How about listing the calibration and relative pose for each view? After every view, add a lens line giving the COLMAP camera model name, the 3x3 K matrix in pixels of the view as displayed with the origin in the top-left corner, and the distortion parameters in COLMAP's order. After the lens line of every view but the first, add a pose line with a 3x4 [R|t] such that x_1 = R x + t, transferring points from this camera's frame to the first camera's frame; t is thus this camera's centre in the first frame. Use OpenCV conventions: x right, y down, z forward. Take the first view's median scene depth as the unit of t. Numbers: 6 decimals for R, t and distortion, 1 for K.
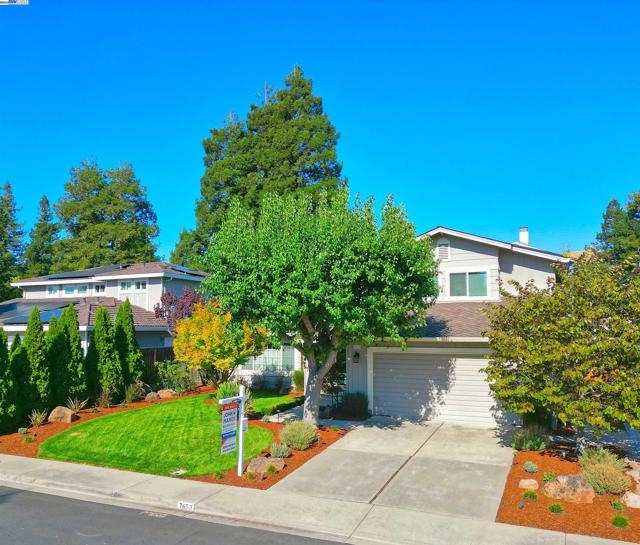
lens RADIAL K [[549.6, 0, 305.6], [0, 549.6, 290.0], [0, 0, 1]] dist [0.121619, -0.171260]
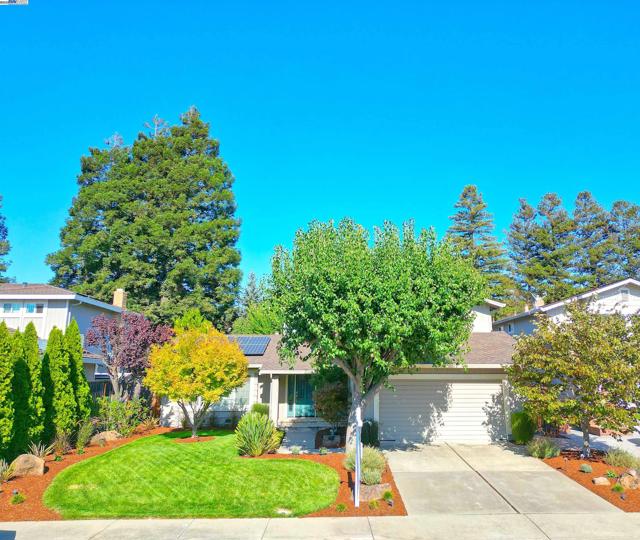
lens RADIAL K [[505.2, 0, 359.4], [0, 505.2, 268.6], [0, 0, 1]] dist [0.038427, -0.012390]
pose [[0.878867, 0.096727, 0.467158, -0.304820], [-0.034279, 0.989503, -0.140391, 0.031202], [-0.475833, 0.107371, 0.872957, 0.111918]]
